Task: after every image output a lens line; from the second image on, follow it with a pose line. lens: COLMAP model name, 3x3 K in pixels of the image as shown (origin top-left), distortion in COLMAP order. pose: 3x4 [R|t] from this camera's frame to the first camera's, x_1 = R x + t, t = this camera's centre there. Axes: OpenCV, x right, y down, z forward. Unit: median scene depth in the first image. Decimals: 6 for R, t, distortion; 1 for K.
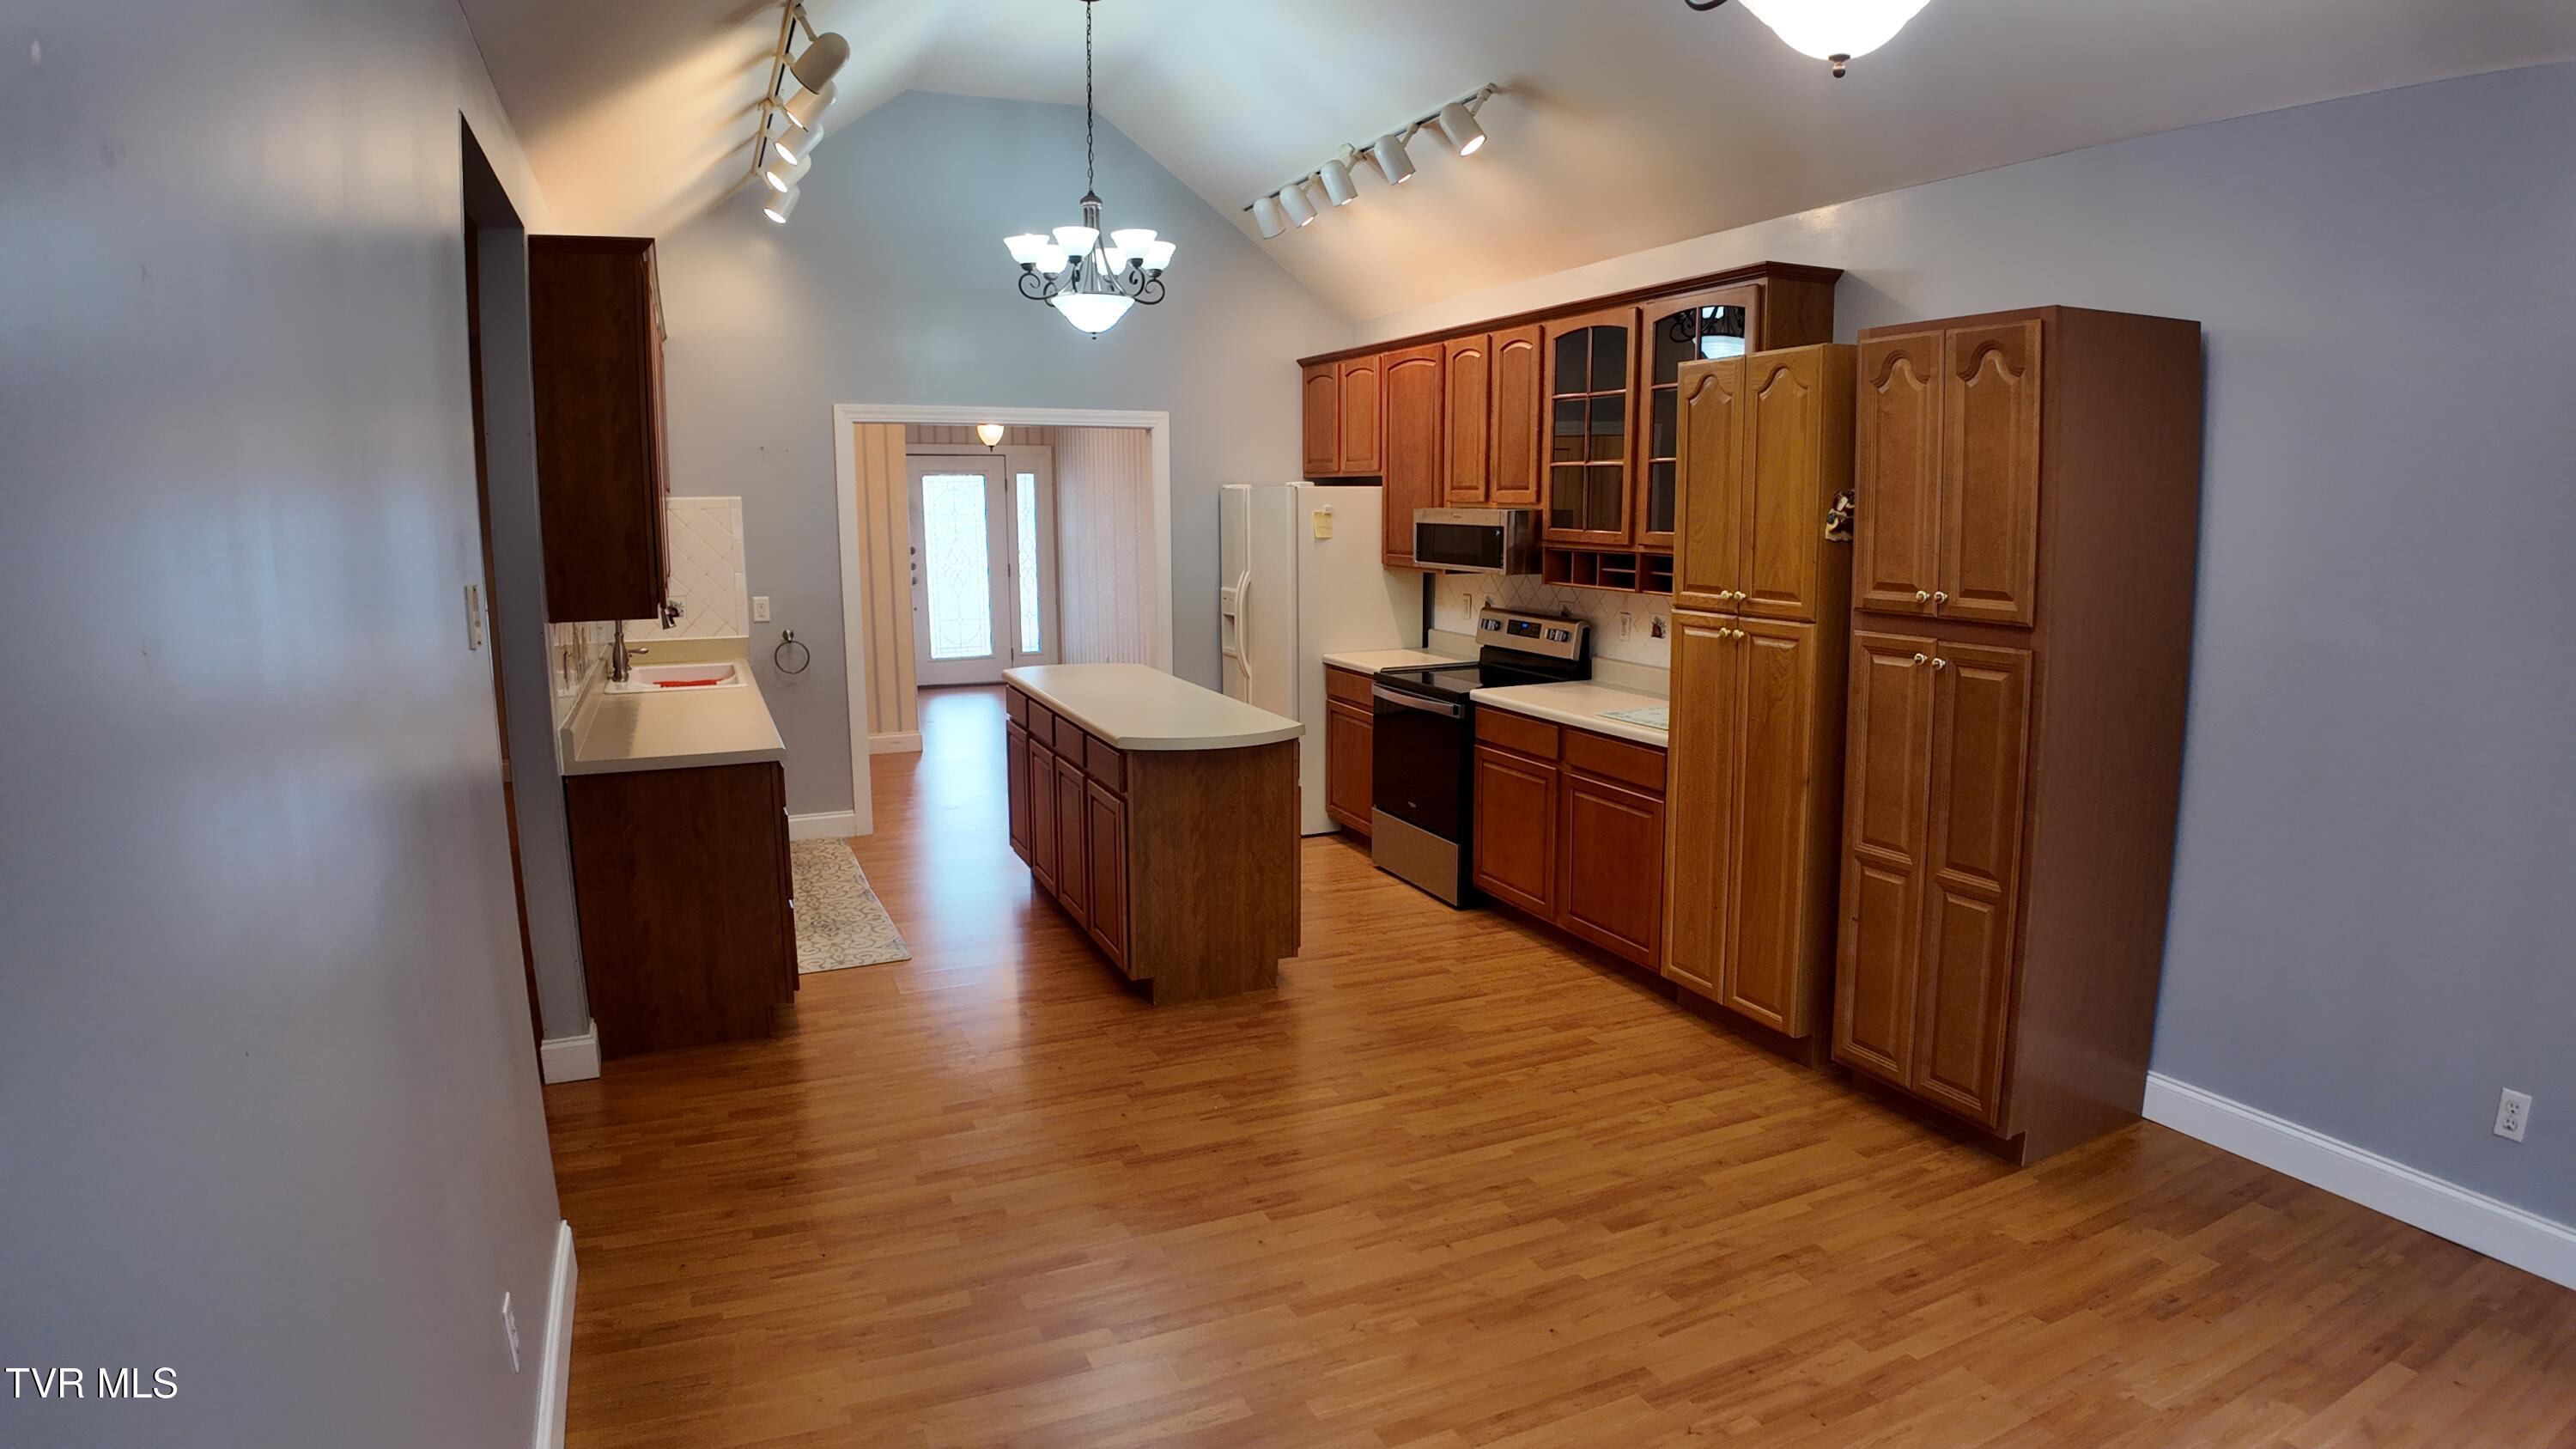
lens RADIAL K [[1366.6, 0, 1282.4], [0, 1366.6, 700.6], [0, 0, 1]] dist [-0.062360, -0.051010]
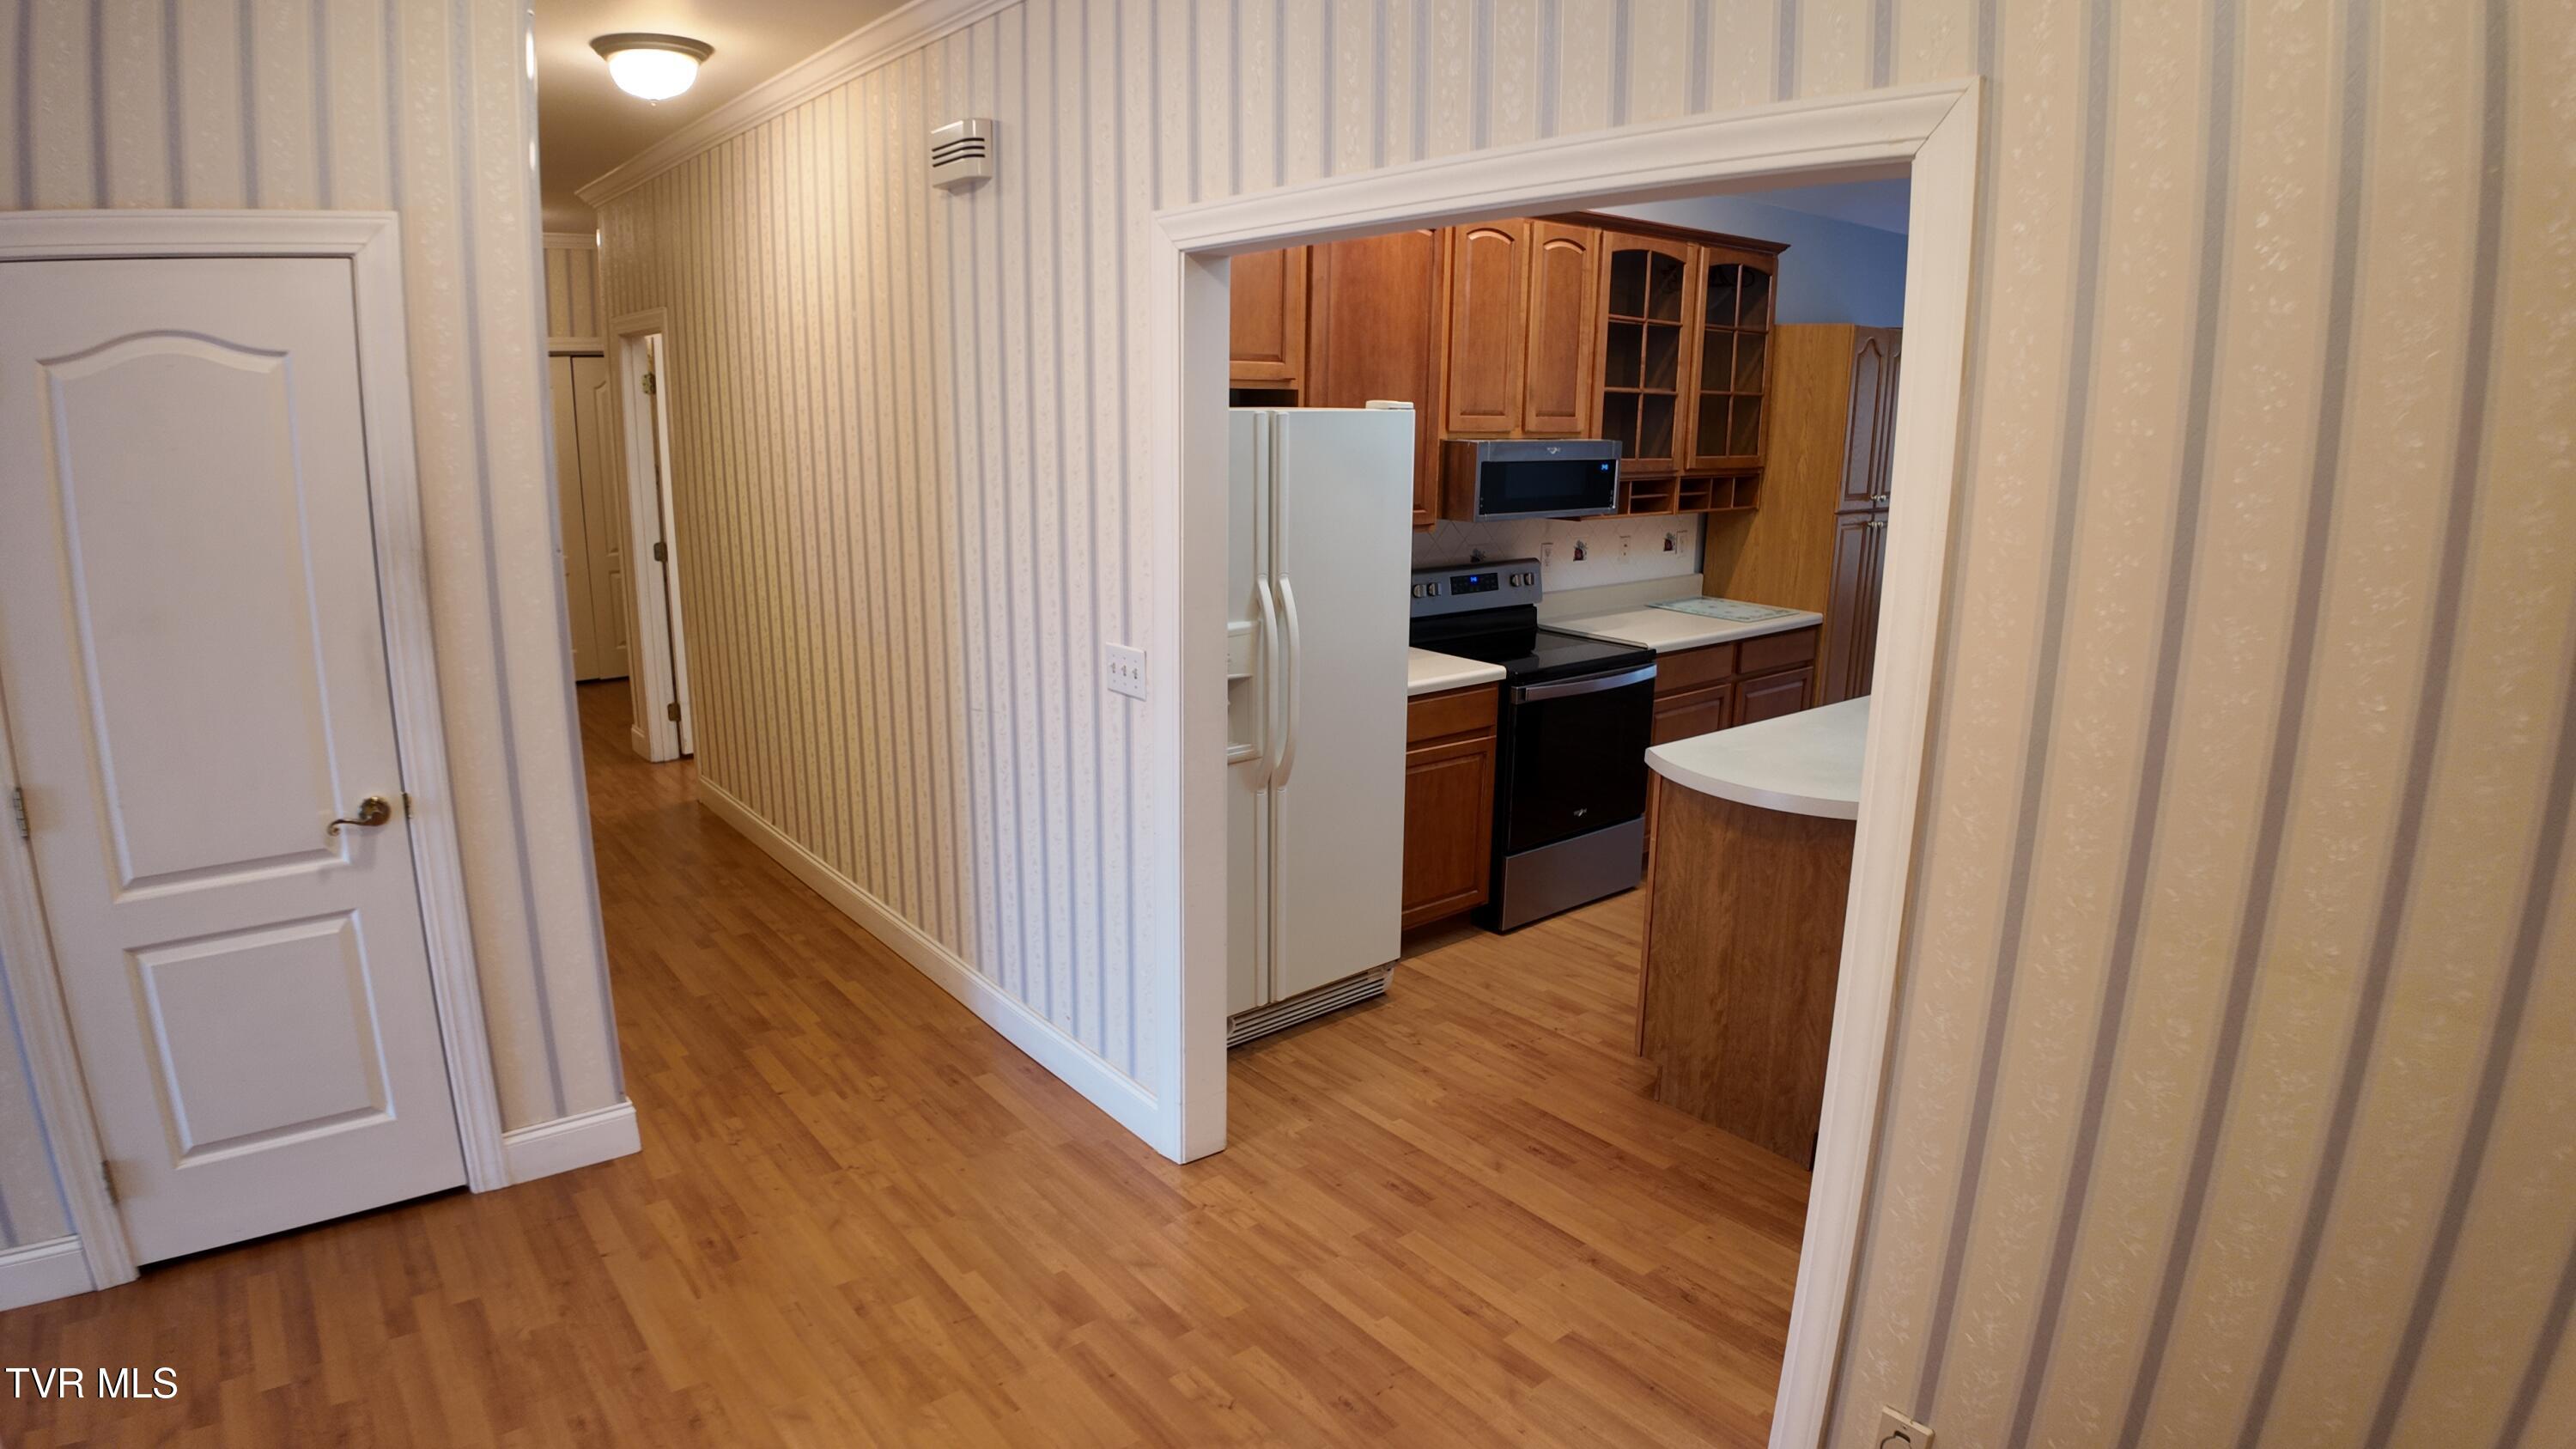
lens RADIAL K [[1341.8, 0, 1288.2], [0, 1341.8, 710.0], [0, 0, 1]] dist [-0.064538, -0.039026]
pose [[-0.257708, -0.214576, 0.942095, -0.747414], [0.133296, 0.957811, 0.254618, -0.259853], [-0.956984, 0.191195, -0.218234, 1.678102]]
